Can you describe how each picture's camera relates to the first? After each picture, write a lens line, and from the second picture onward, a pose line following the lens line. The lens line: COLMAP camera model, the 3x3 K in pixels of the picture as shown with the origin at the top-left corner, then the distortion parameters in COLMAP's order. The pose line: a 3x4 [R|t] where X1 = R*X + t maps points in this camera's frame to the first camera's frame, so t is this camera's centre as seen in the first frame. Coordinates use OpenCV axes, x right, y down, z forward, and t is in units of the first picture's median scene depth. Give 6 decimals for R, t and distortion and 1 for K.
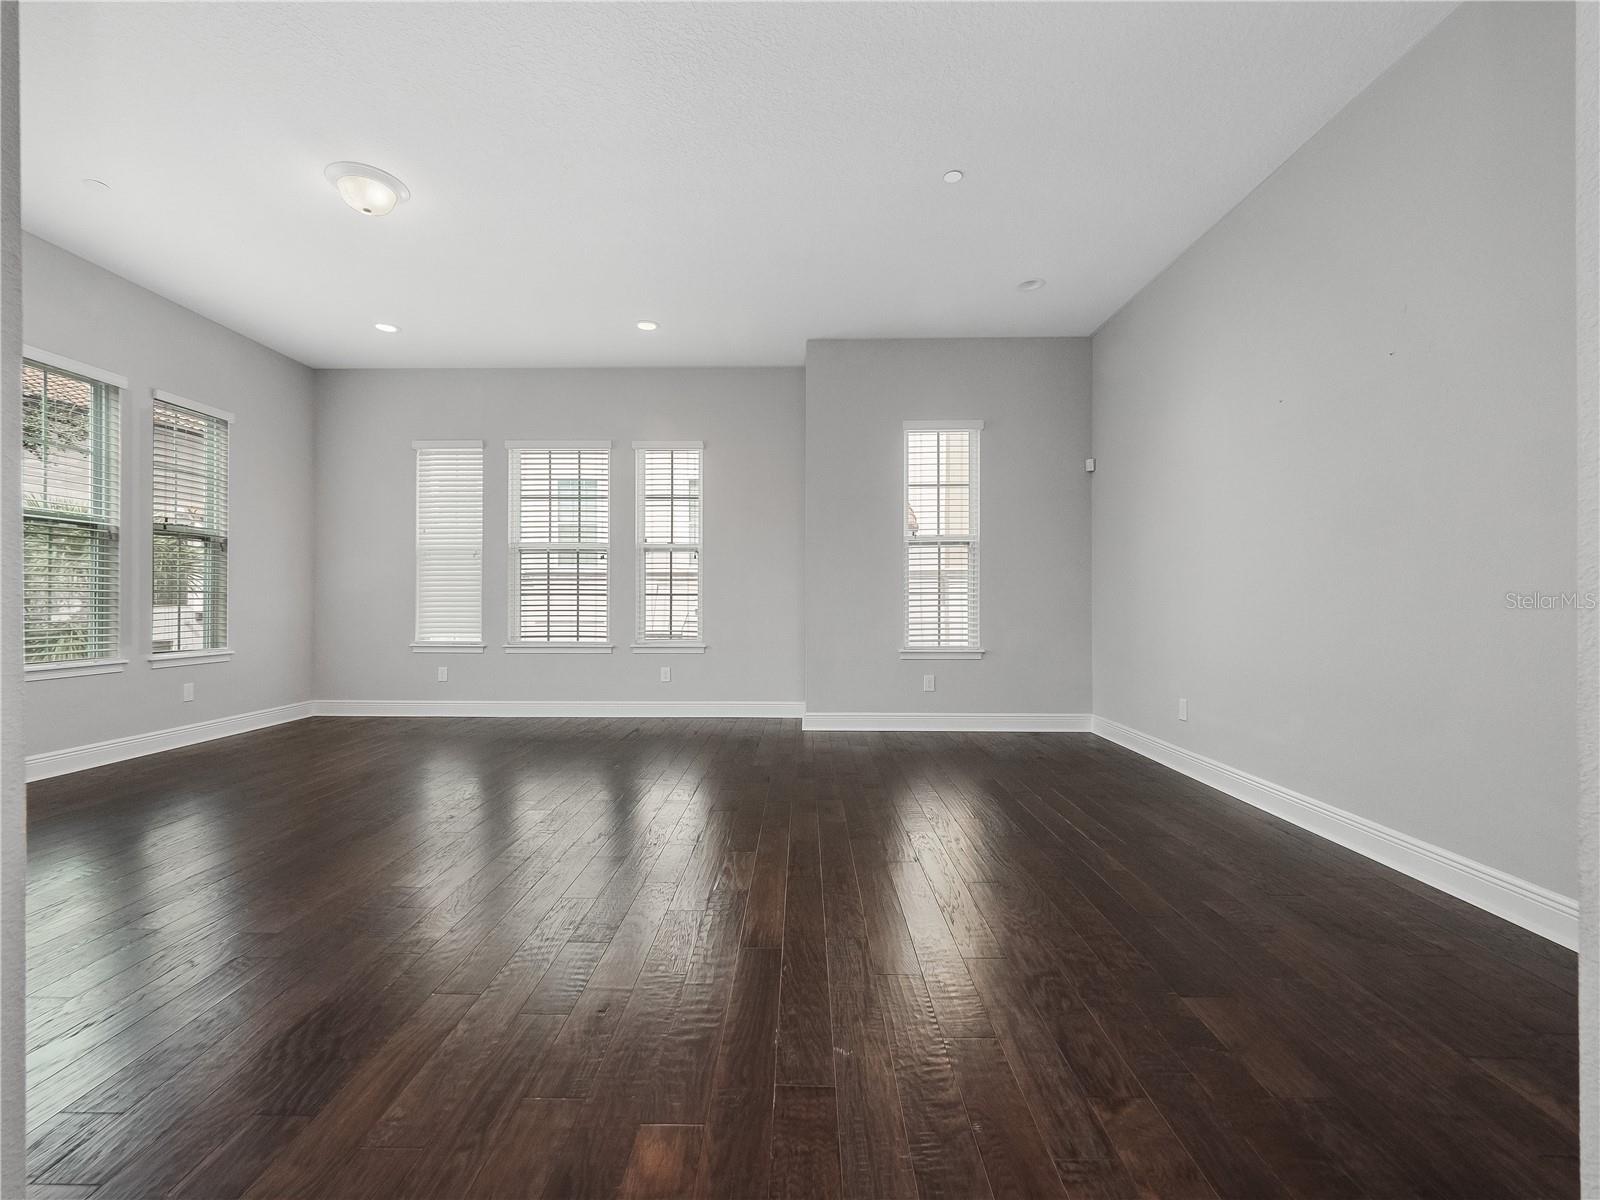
lens RADIAL K [[662.0, 0, 791.9], [0, 662.0, 606.4], [0, 0, 1]] dist [-0.000477, -0.000046]
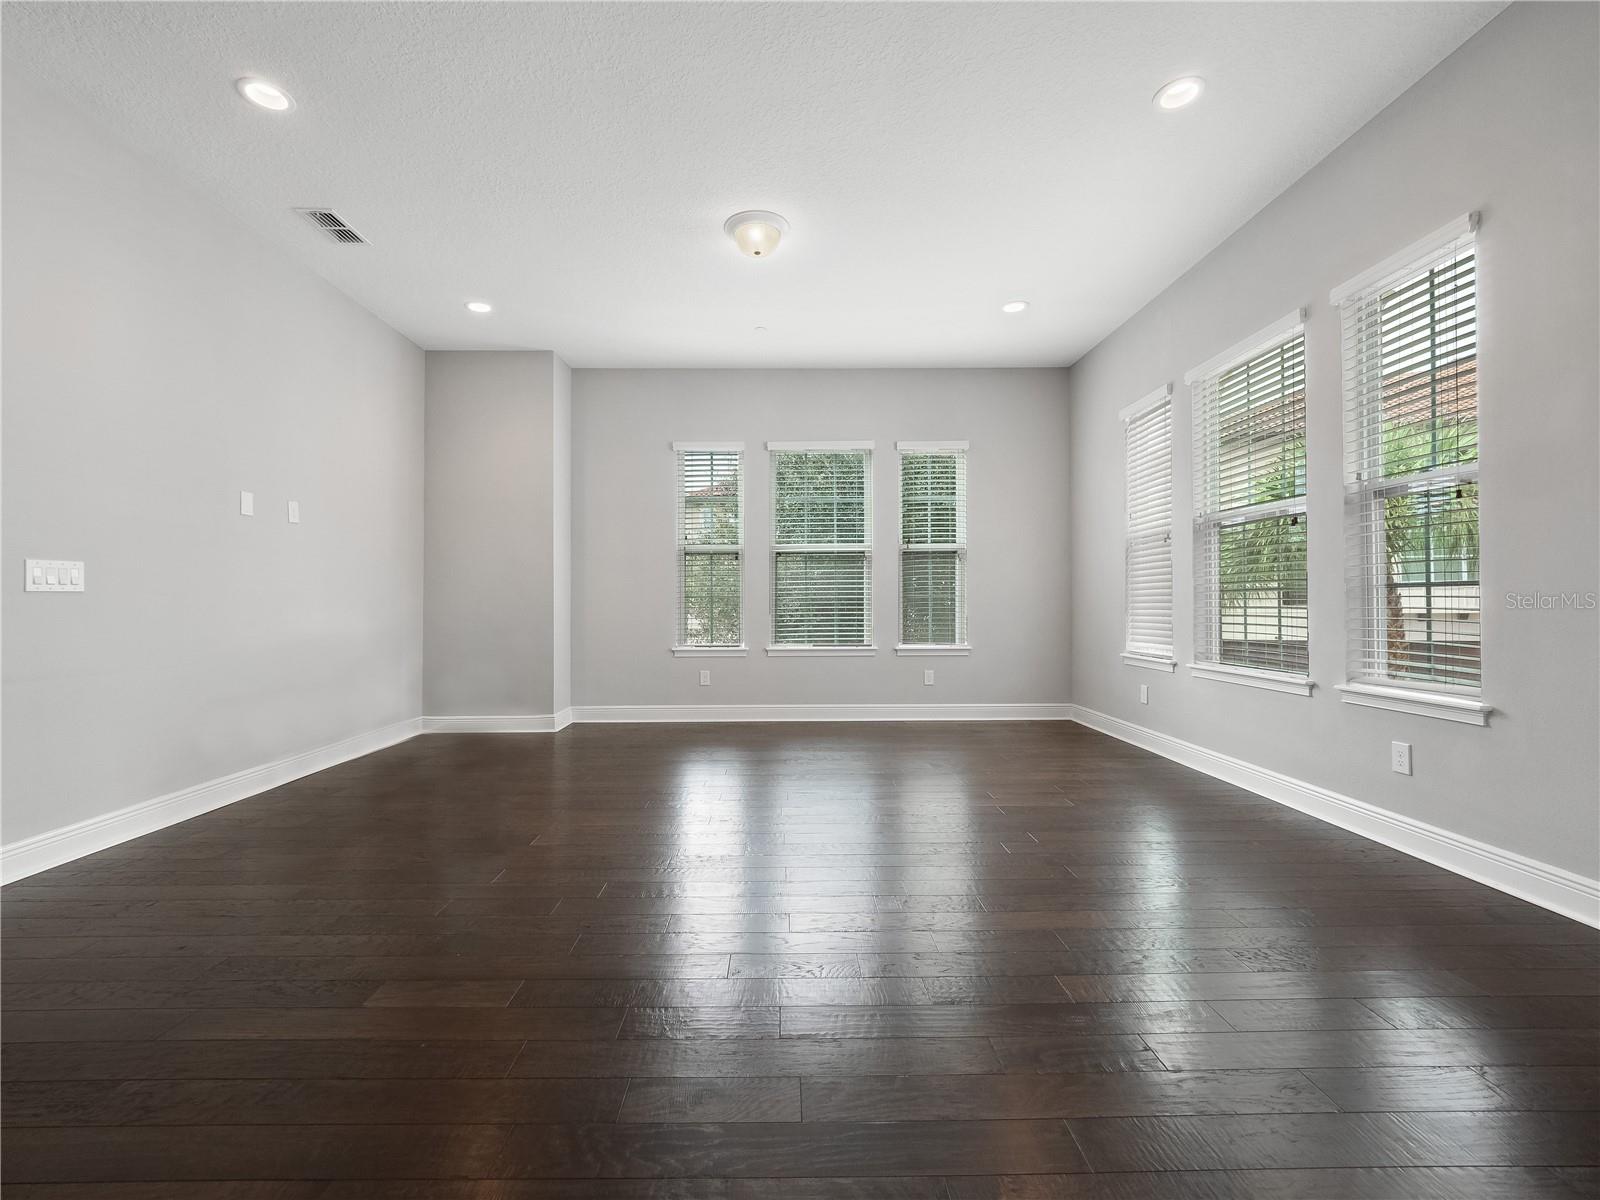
lens RADIAL K [[681.0, 0, 800.0], [0, 681.0, 600.0], [0, 0, 1]] dist [0.000586, -0.000190]
pose [[0.038531, -0.008781, -0.999219, 0.272072], [0.000028, 0.999961, -0.008786, -0.002780], [0.999257, 0.000311, 0.038530, 0.562519]]
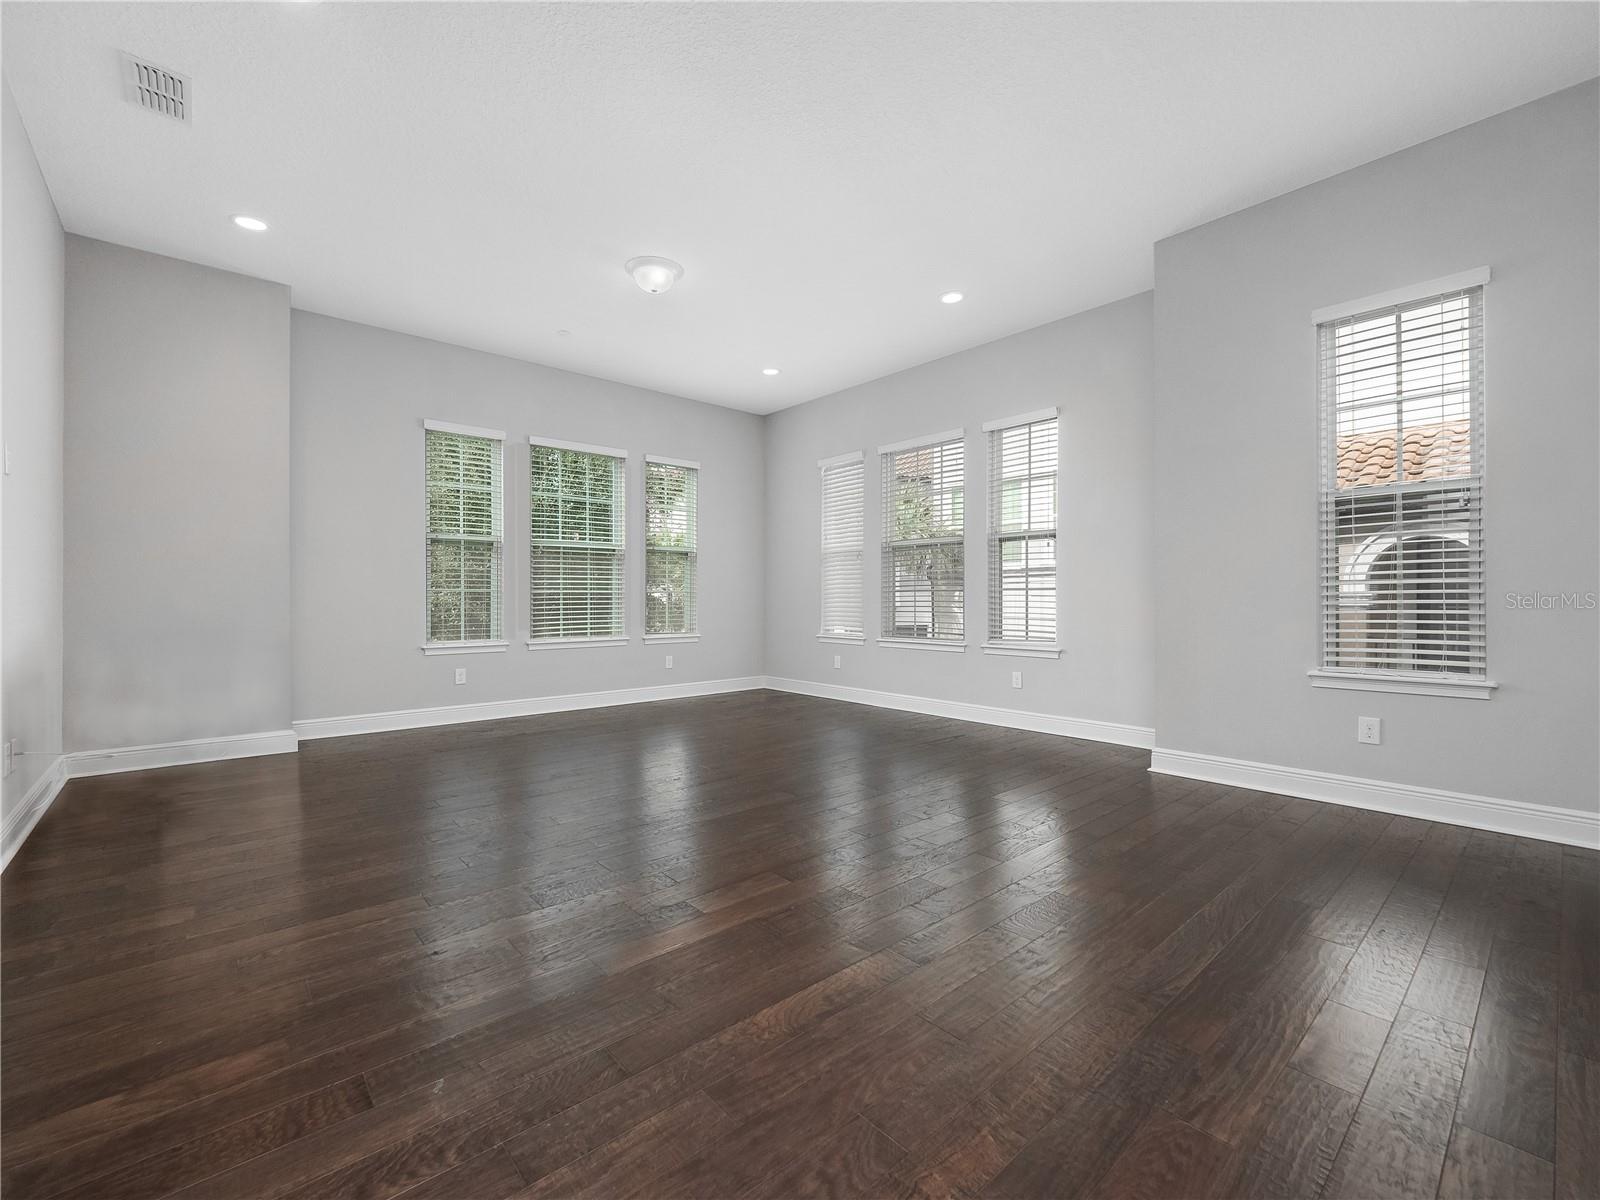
lens RADIAL K [[671.7, 0, 798.8], [0, 671.7, 592.2], [0, 0, 1]] dist [-0.001758, -0.000091]
pose [[0.680794, -0.008783, -0.732422, 0.265070], [-0.001288, 0.999912, -0.013187, -0.001527], [0.732474, 0.009921, 0.680723, 0.173011]]
